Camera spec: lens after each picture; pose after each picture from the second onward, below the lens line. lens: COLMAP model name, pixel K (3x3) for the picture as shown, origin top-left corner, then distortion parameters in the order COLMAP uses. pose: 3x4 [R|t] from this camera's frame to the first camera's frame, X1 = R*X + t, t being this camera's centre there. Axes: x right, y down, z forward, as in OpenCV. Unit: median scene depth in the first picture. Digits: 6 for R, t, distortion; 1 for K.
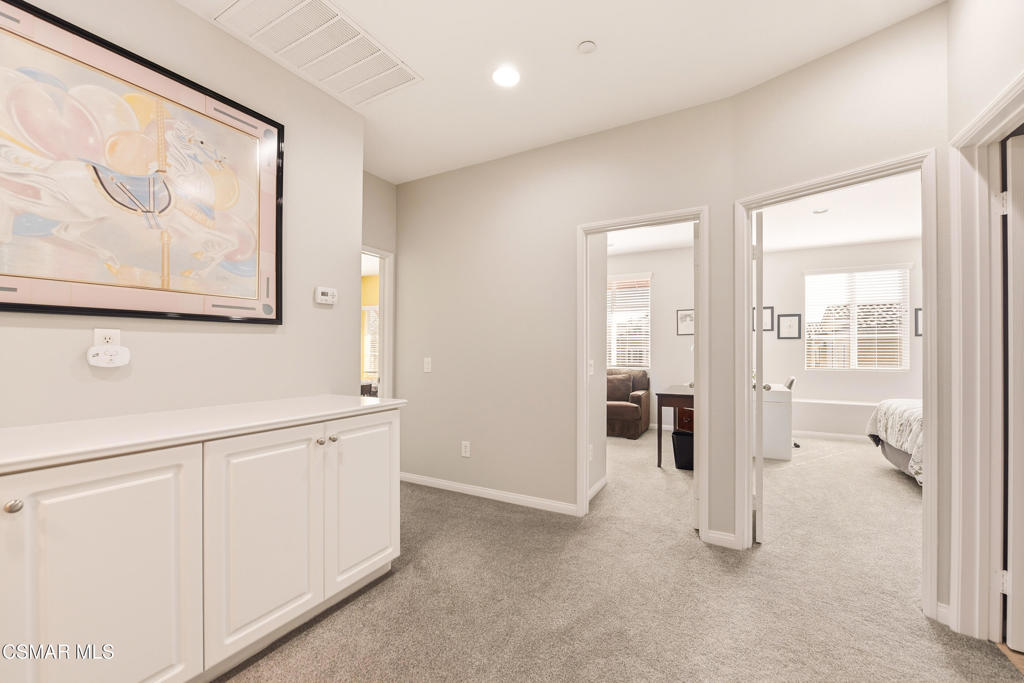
lens RADIAL K [[418.1, 0, 515.6], [0, 418.1, 346.0], [0, 0, 1]] dist [-0.006122, 0.000029]
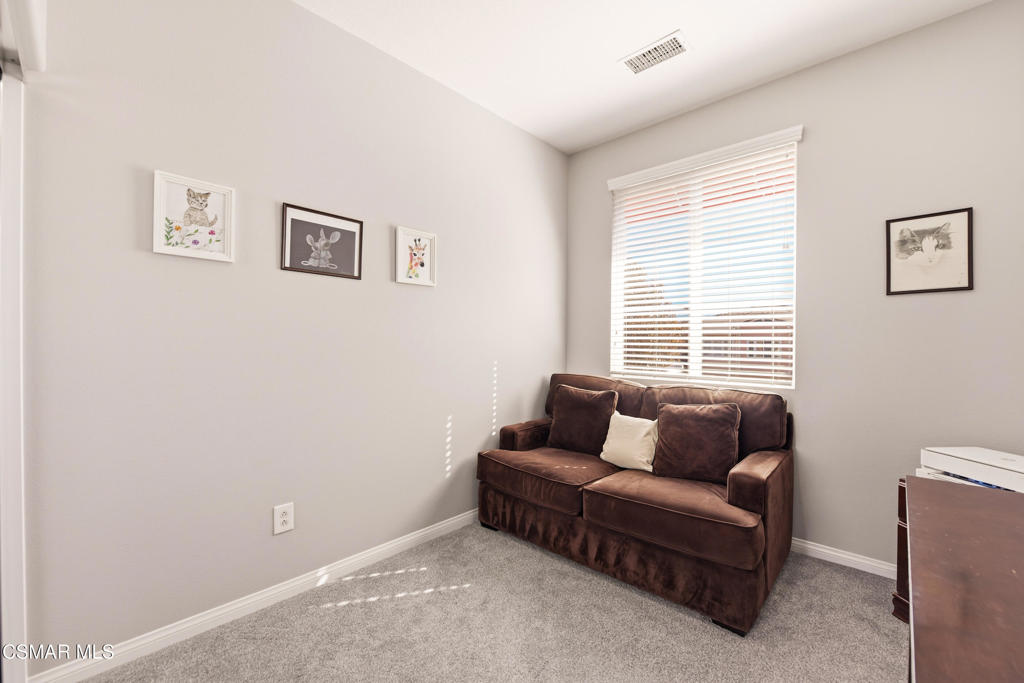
lens RADIAL K [[411.1, 0, 516.4], [0, 411.1, 338.9], [0, 0, 1]] dist [-0.007217, -0.000373]
pose [[0.966956, 0.004269, -0.254907, 0.182325], [-0.002929, 0.999980, 0.005638, 0.008898], [0.254925, -0.004705, 0.966949, 0.607087]]
